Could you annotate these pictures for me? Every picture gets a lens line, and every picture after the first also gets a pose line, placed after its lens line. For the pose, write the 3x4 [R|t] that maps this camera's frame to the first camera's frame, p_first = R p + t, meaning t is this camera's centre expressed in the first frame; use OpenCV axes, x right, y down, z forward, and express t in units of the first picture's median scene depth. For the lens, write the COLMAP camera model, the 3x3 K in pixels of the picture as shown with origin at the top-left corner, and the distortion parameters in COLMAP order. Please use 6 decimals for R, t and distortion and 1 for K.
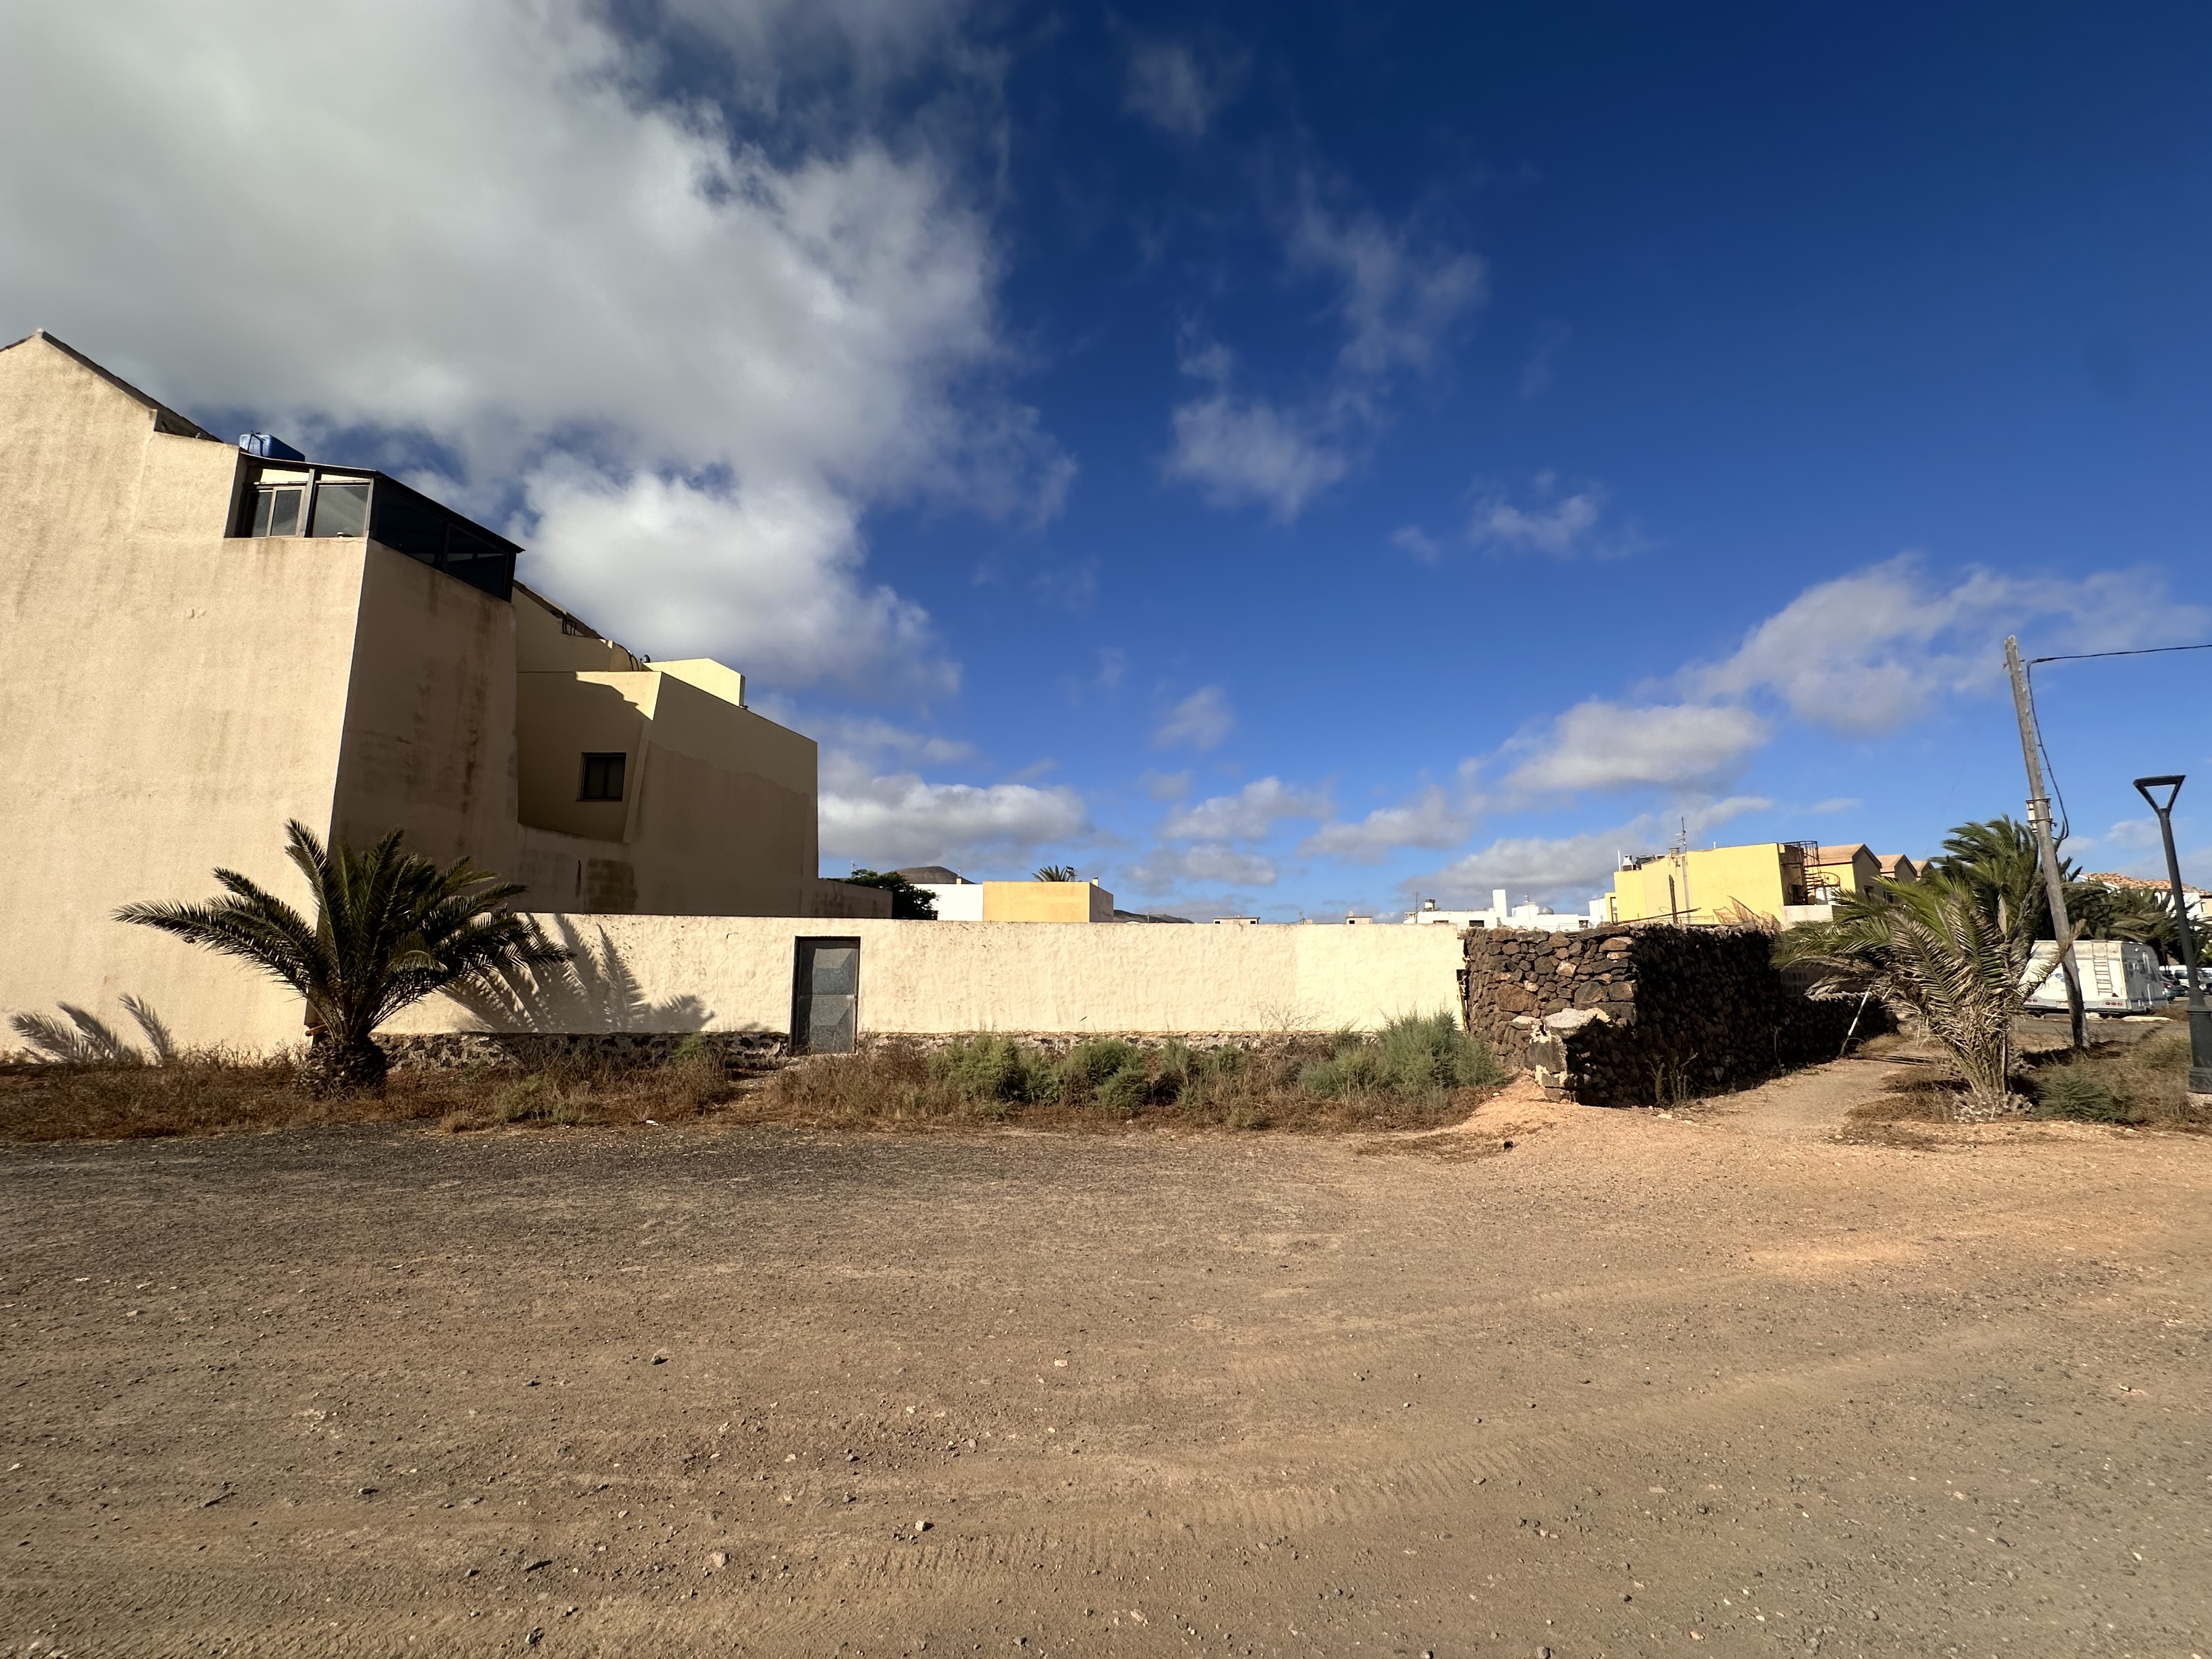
lens RADIAL K [[878.5, 0, 1103.1], [0, 878.5, 819.5], [0, 0, 1]] dist [-0.003129, 0.000291]
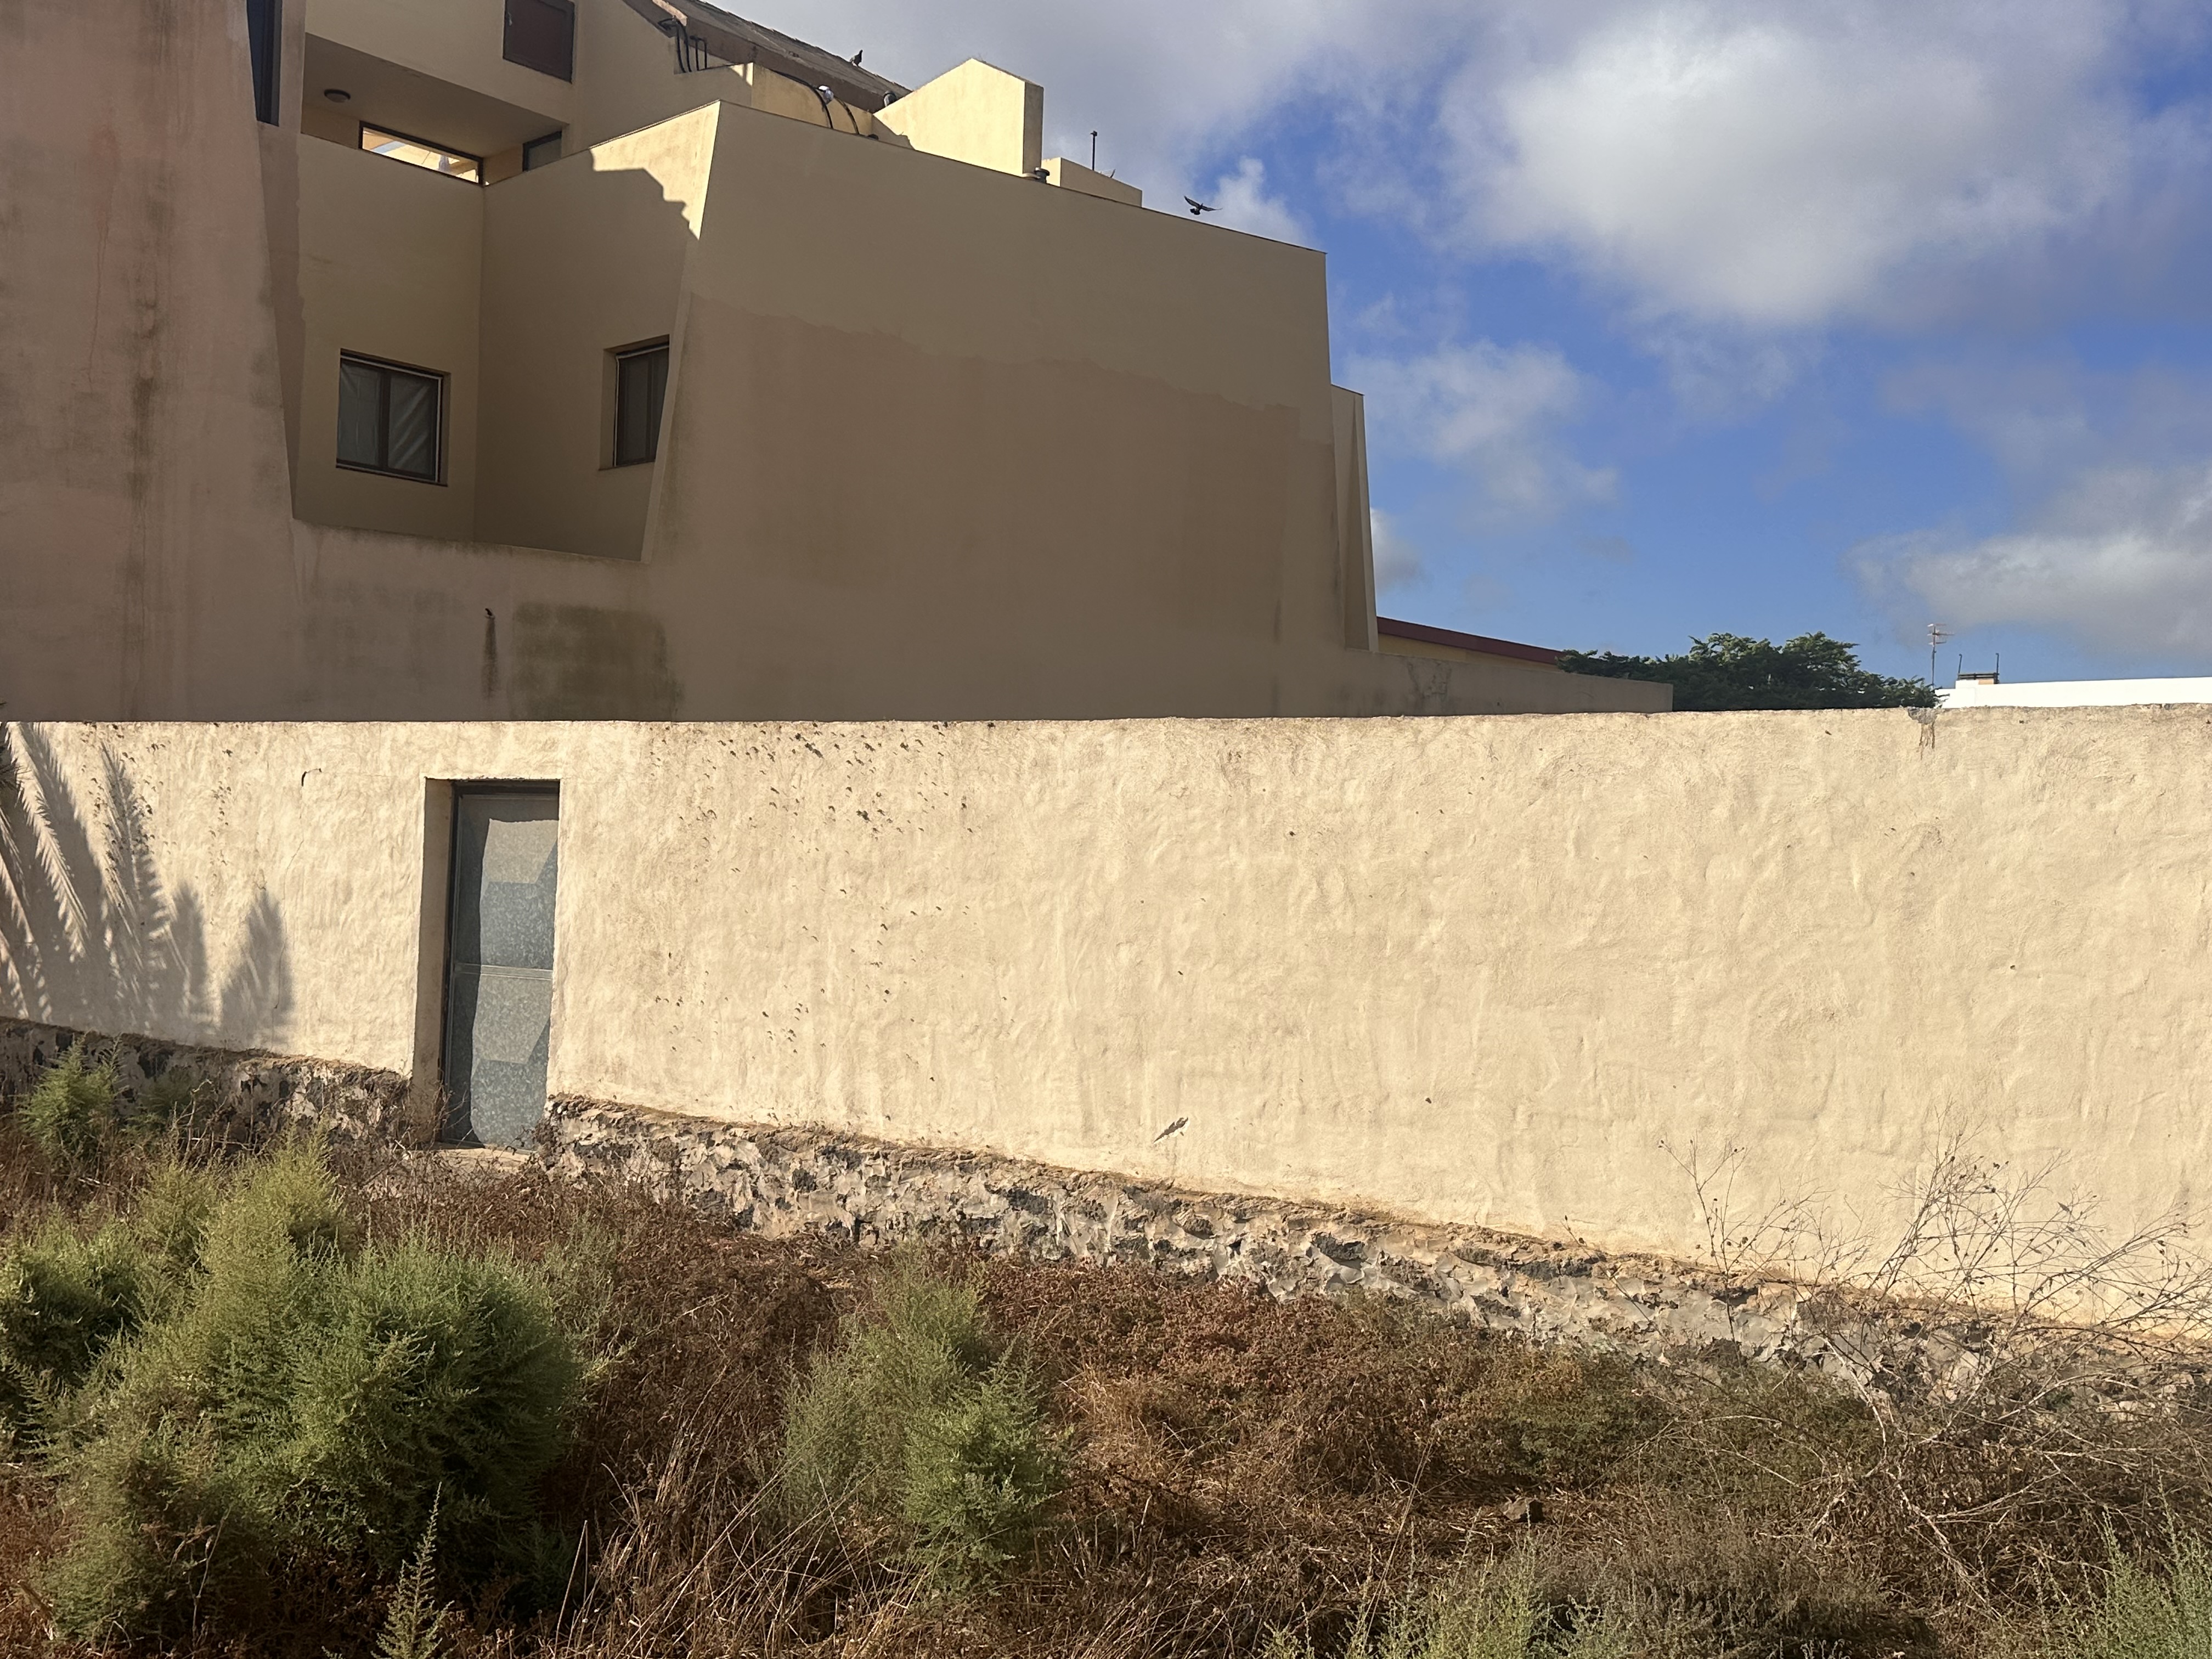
lens RADIAL K [[2078.4, 0, 1118.8], [0, 2078.4, 825.8], [0, 0, 1]] dist [0.191760, -0.405597]
pose [[0.727640, 0.009763, -0.685890, 0.345138], [0.077330, 0.992357, 0.096163, 0.091920], [0.681586, -0.123012, 0.721324, 0.593883]]
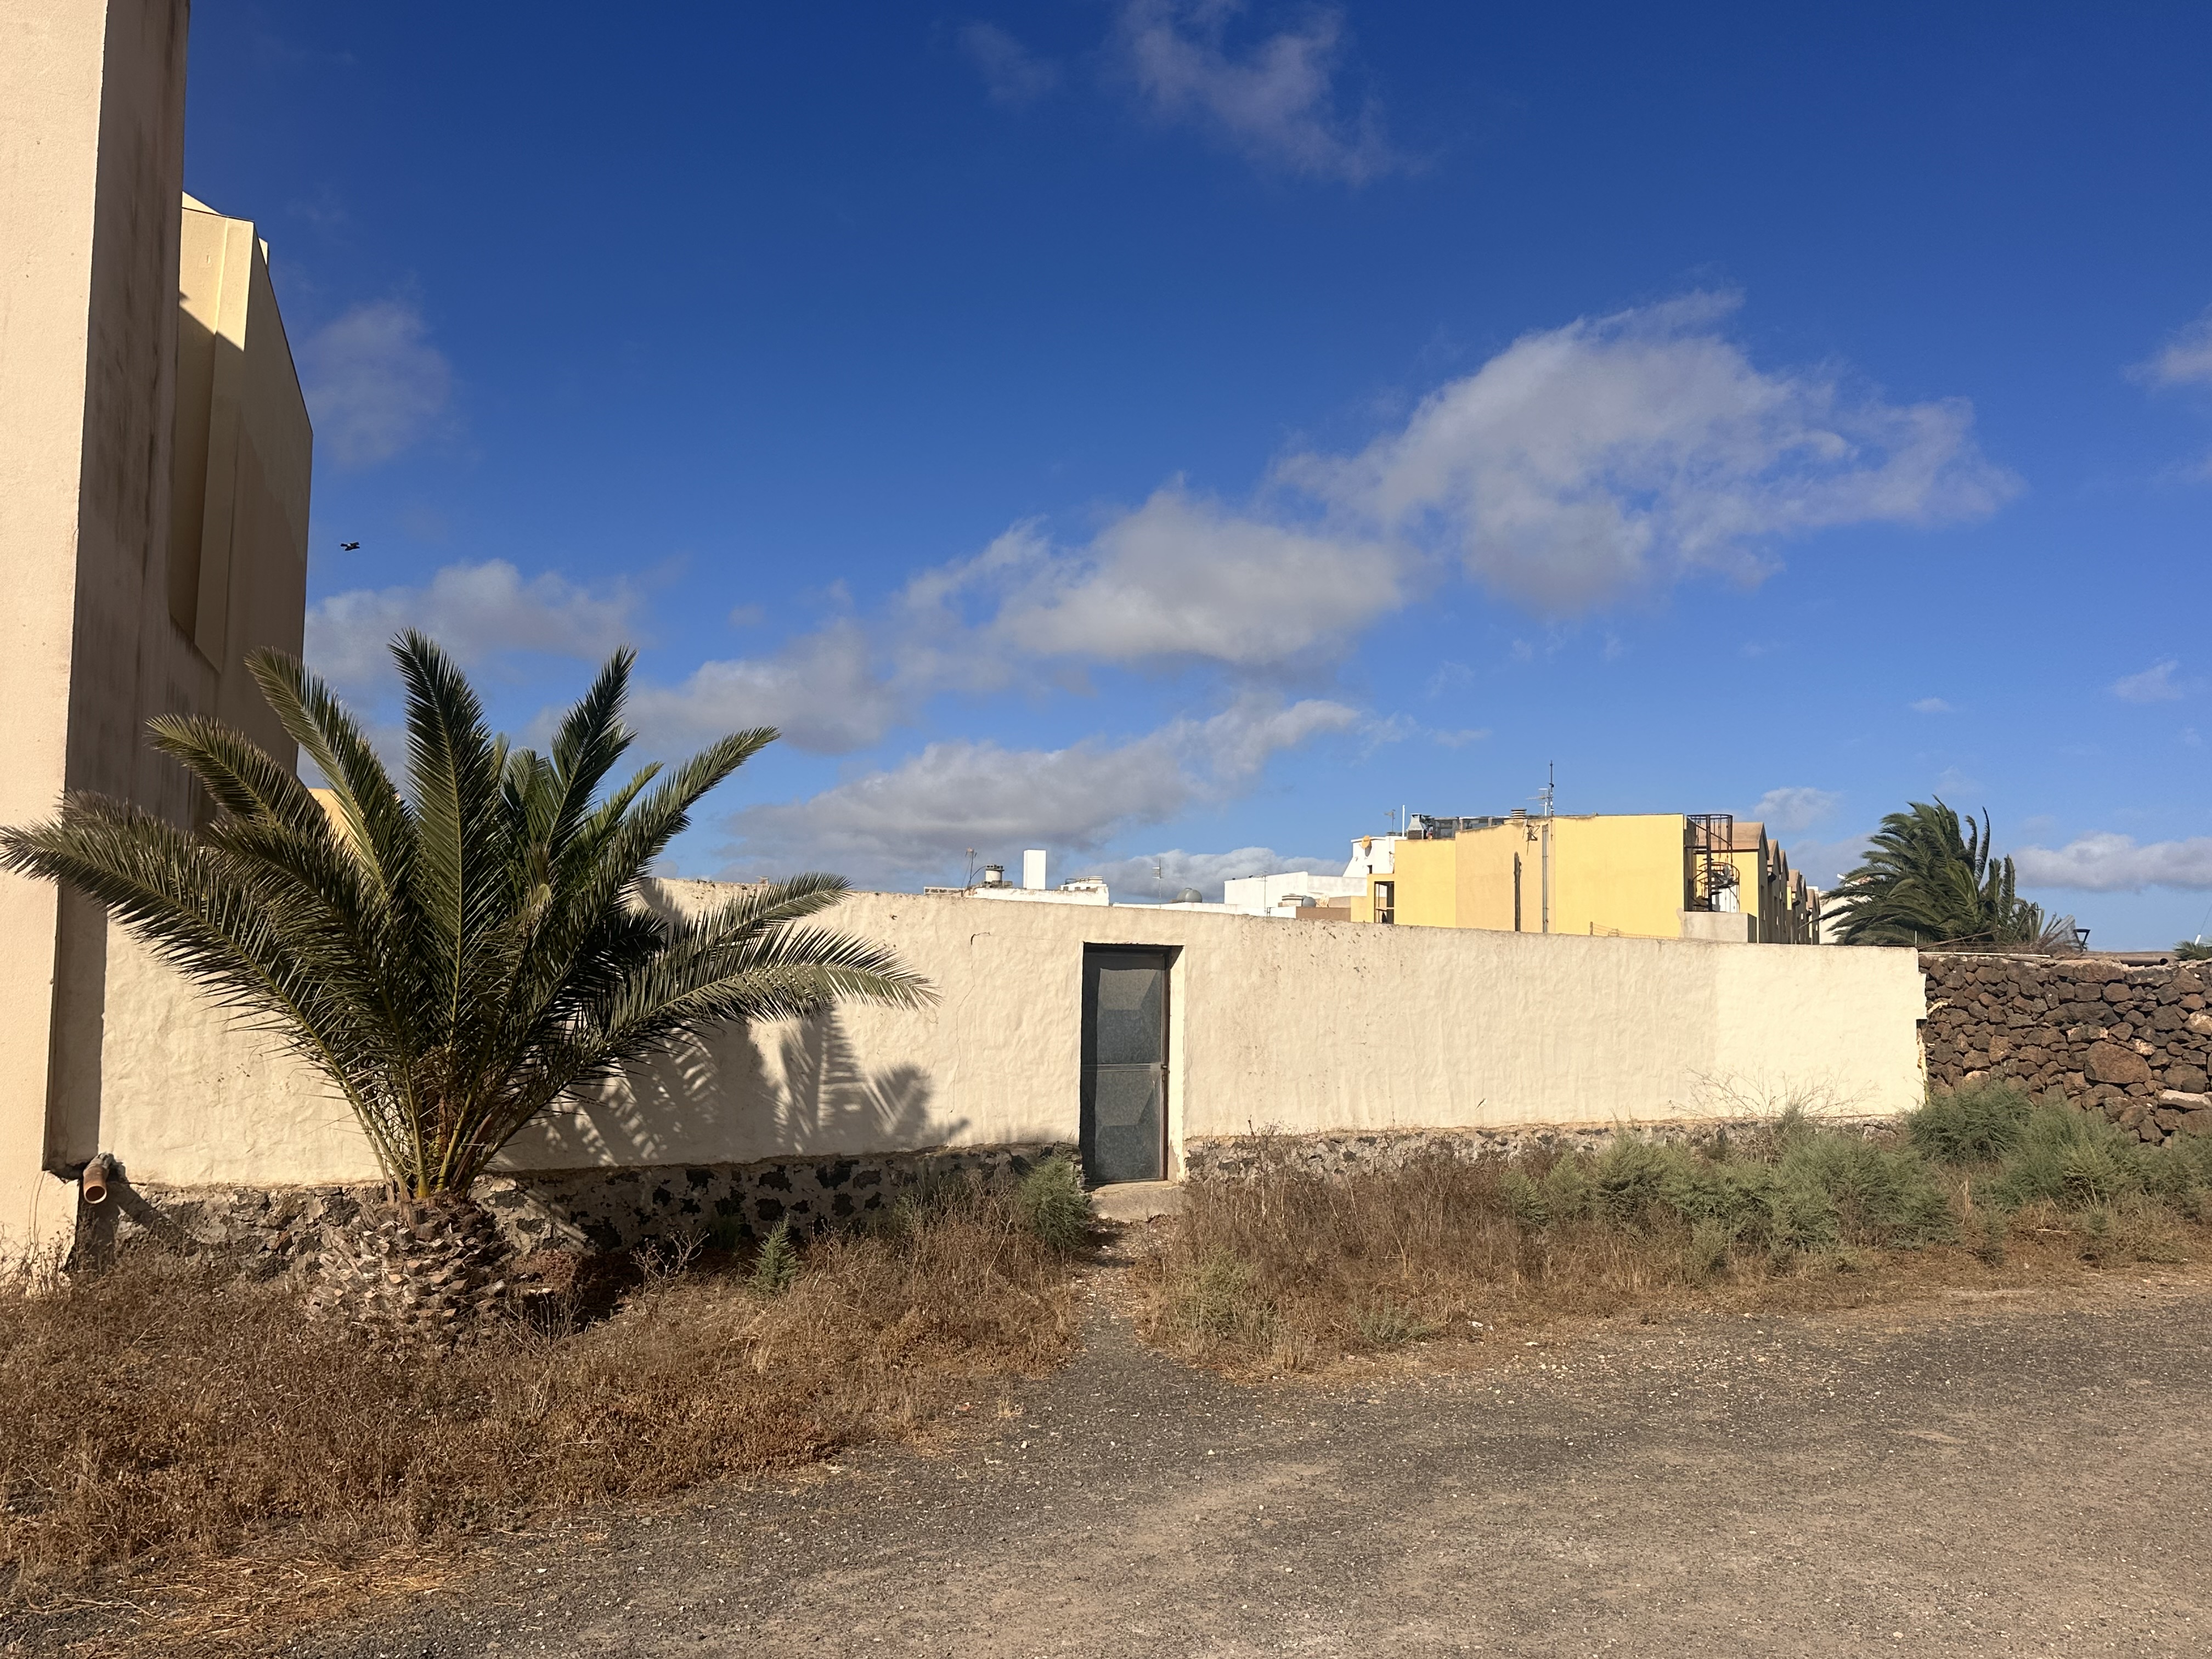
lens RADIAL K [[1987.7, 0, 1211.1], [0, 1987.7, 830.4], [0, 0, 1]] dist [0.140759, -0.006975]
pose [[0.827059, 0.055980, 0.559321, -0.867008], [-0.101100, 0.993617, 0.050047, 0.010945], [-0.552949, -0.097939, 0.827439, 0.071547]]
